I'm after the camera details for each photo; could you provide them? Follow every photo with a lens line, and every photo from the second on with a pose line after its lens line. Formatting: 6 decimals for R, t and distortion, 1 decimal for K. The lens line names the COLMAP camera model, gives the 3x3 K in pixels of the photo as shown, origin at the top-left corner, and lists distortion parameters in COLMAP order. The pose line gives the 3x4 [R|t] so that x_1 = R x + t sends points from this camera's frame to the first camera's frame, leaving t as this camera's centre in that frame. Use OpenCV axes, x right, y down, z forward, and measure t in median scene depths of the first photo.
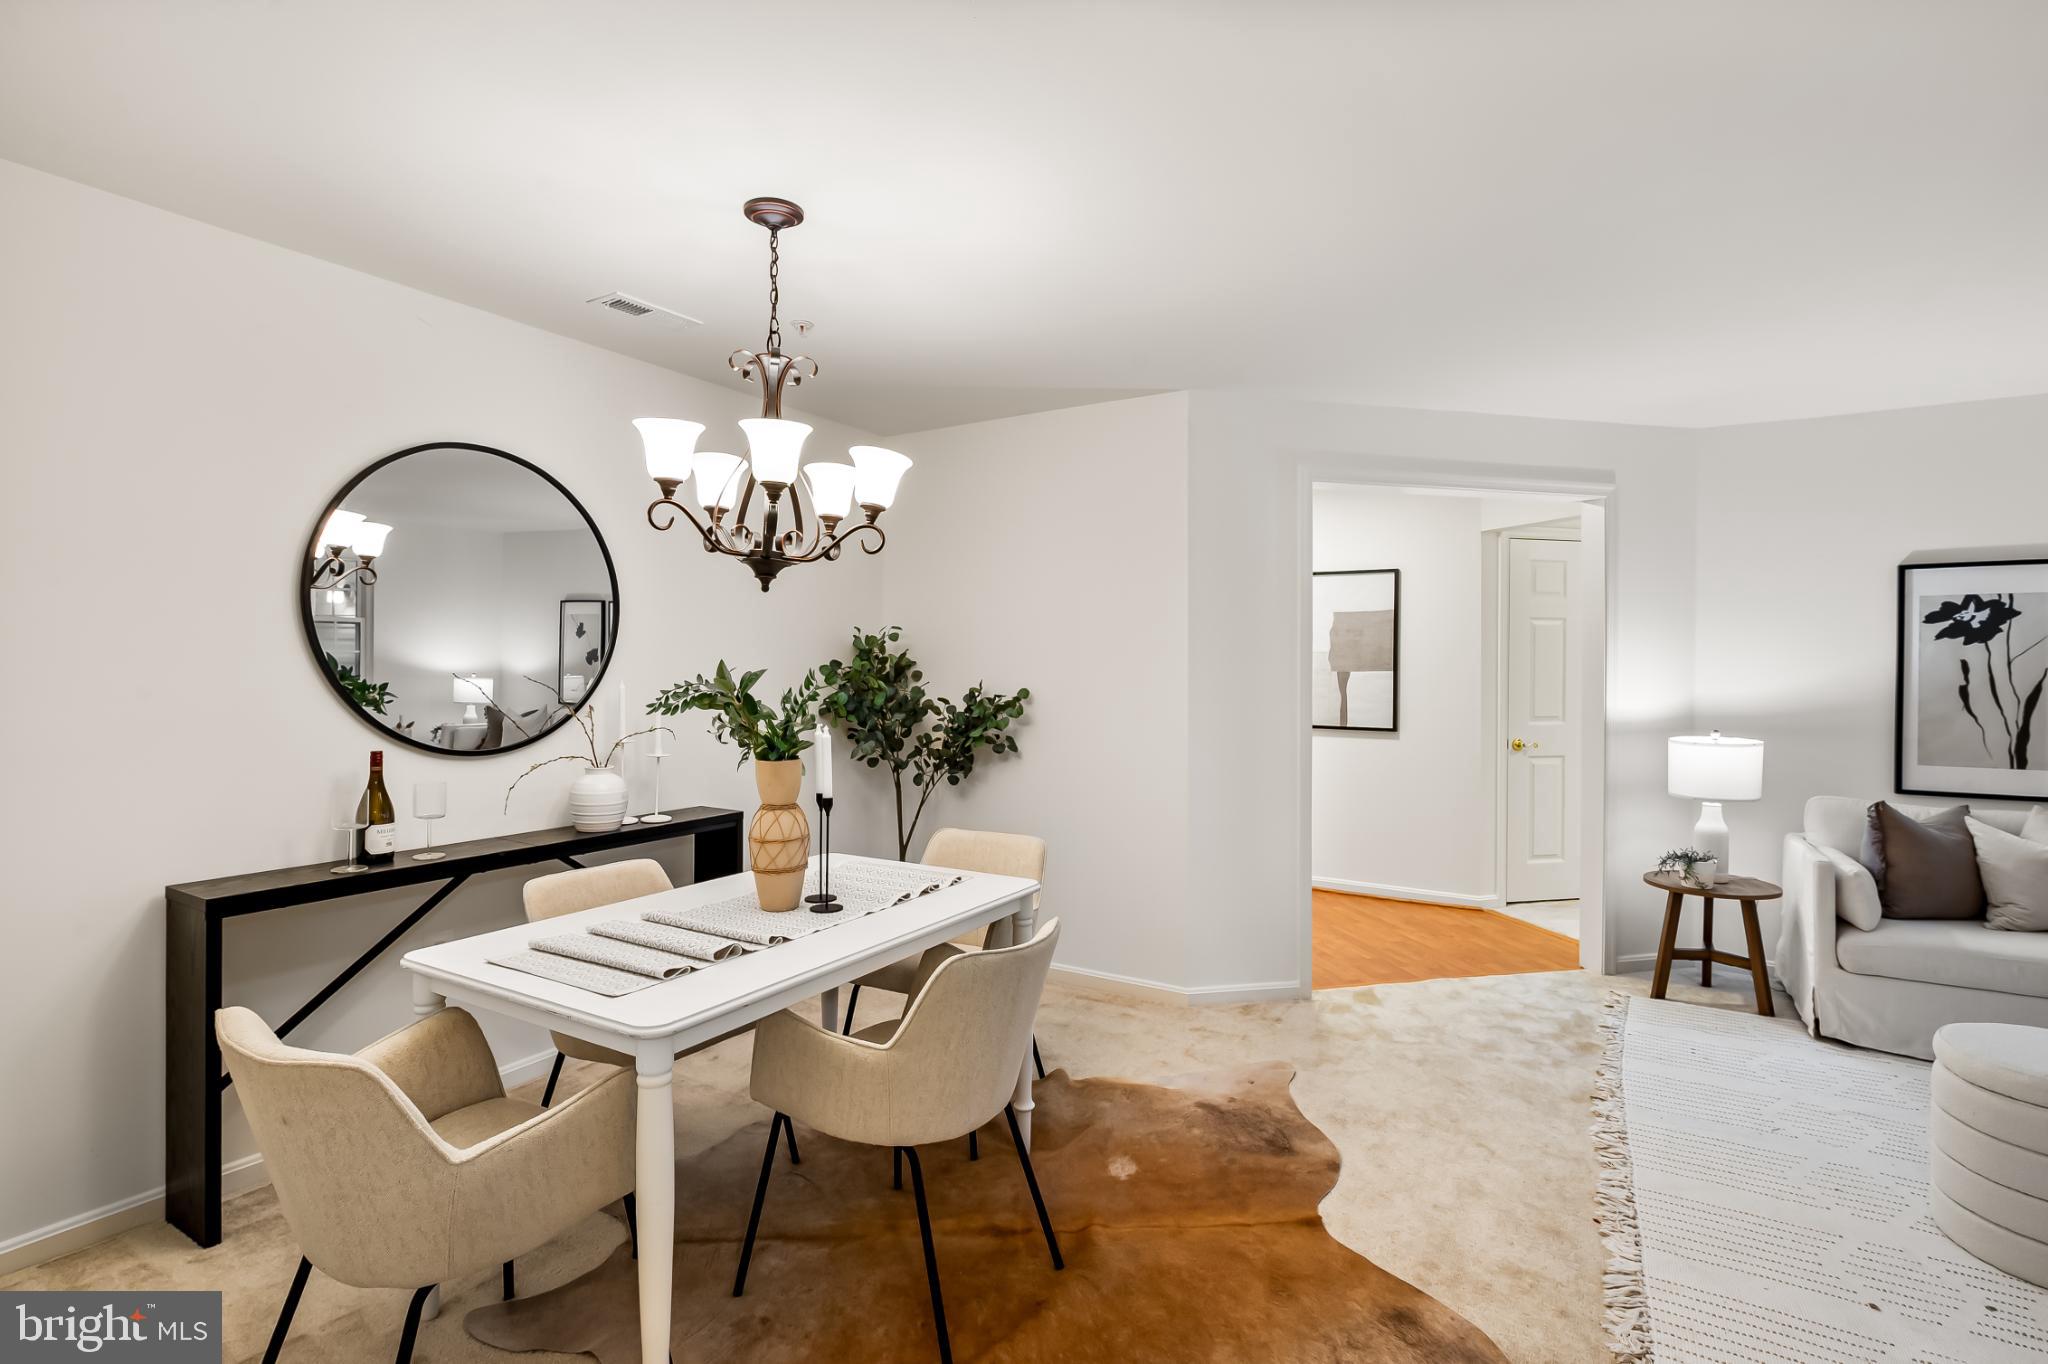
lens RADIAL K [[973.9, 0, 1024.0], [0, 973.9, 682.0], [0, 0, 1]] dist [-0.010330, -0.000107]
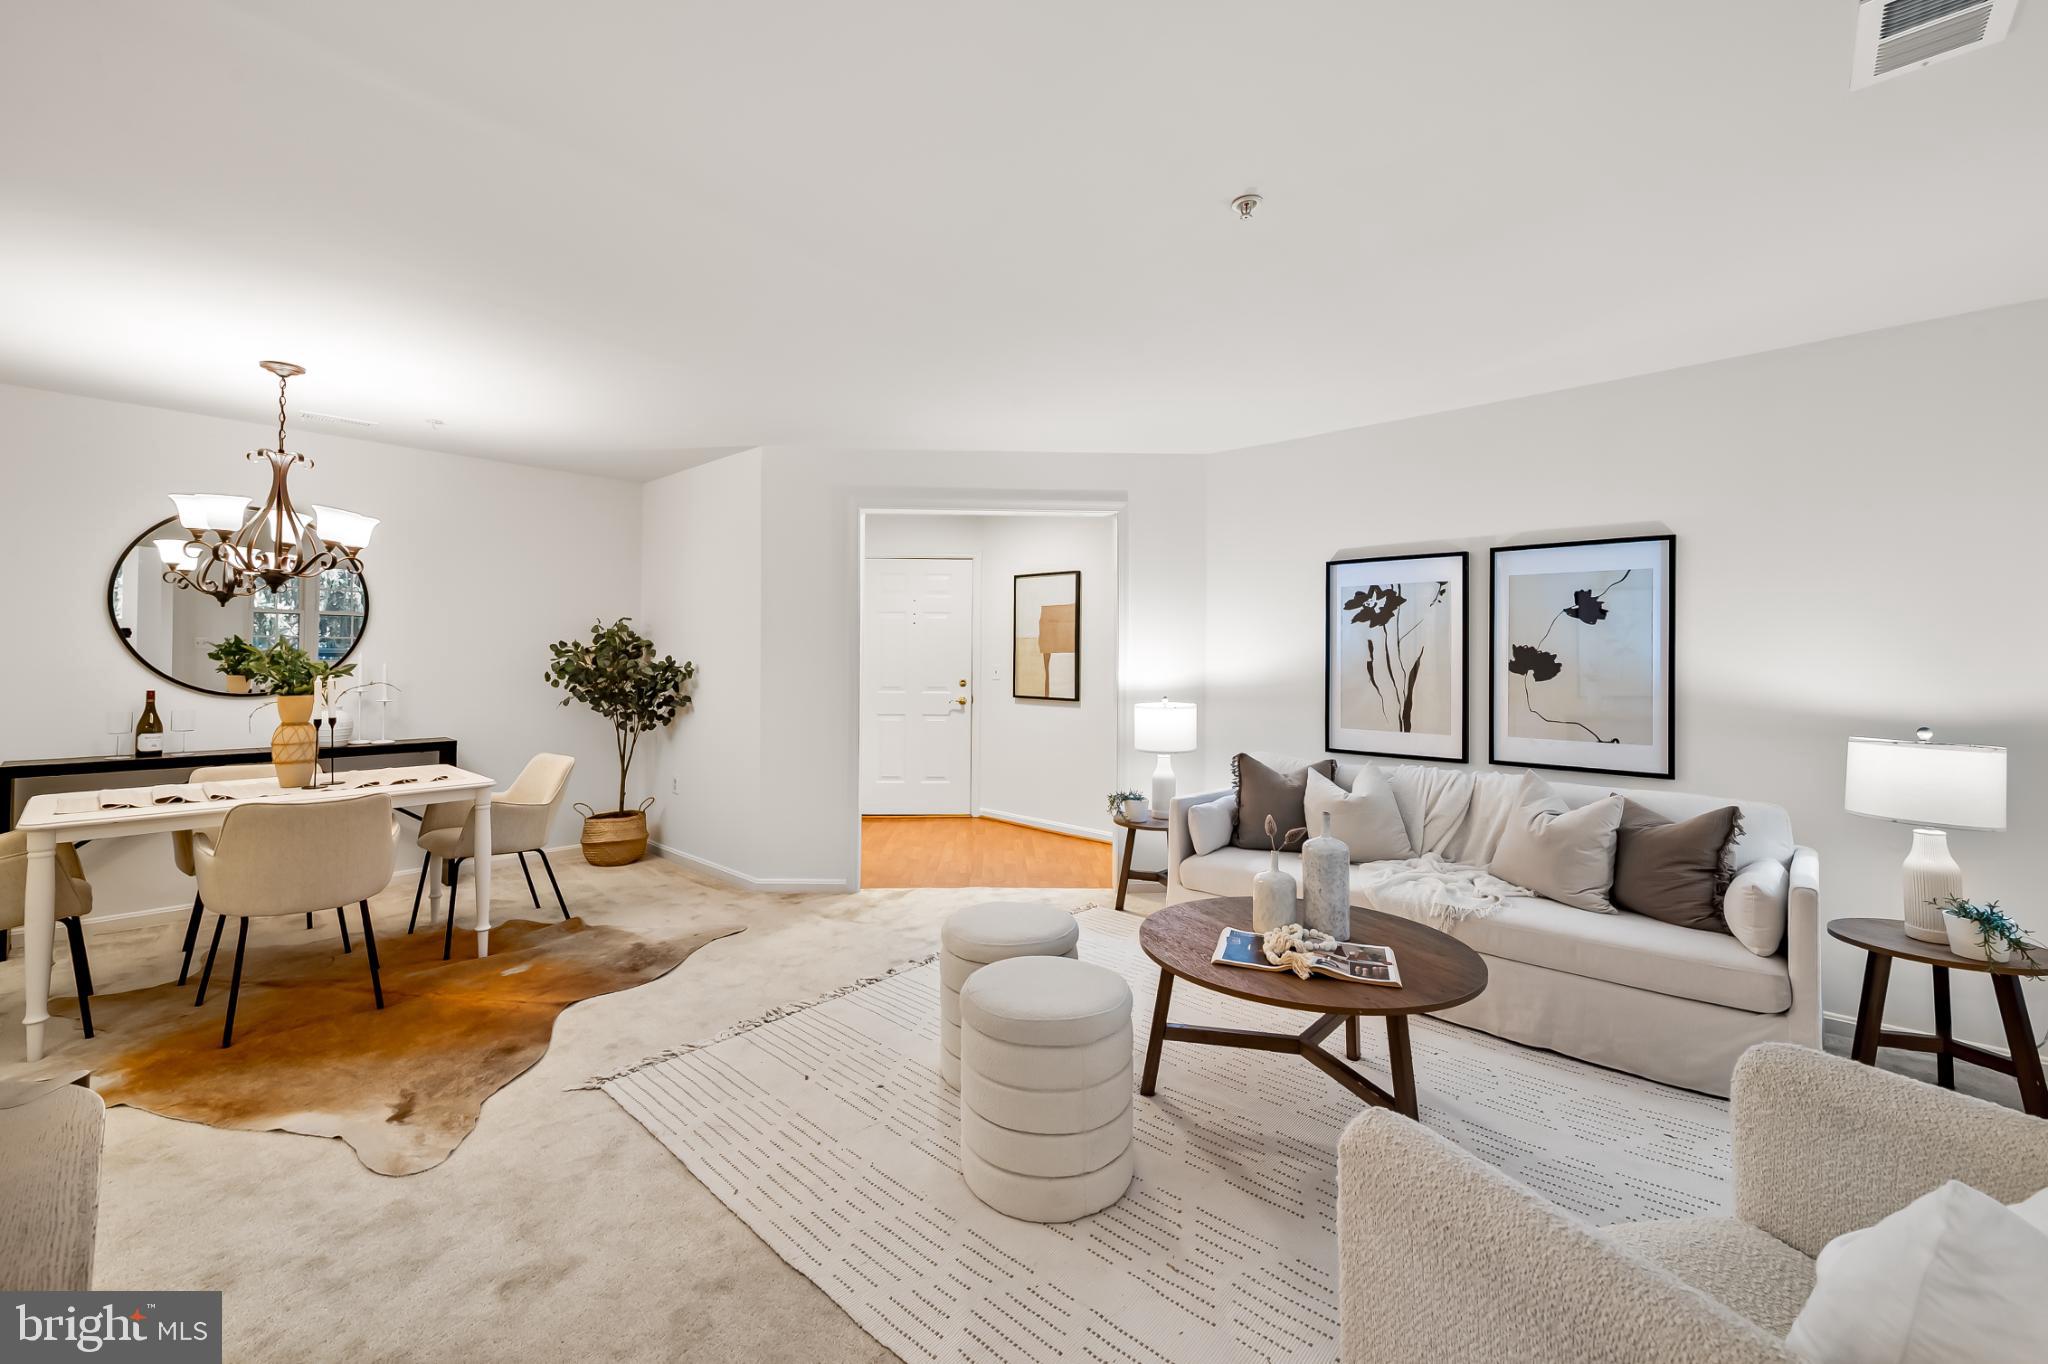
lens RADIAL K [[841.4, 0, 1019.8], [0, 841.4, 646.7], [0, 0, 1]] dist [0.002577, 0.000378]
pose [[0.981416, 0.001461, -0.191888, 0.754302], [-0.007186, 0.999549, -0.029143, 0.018852], [0.191759, 0.029980, 0.980984, -0.103868]]
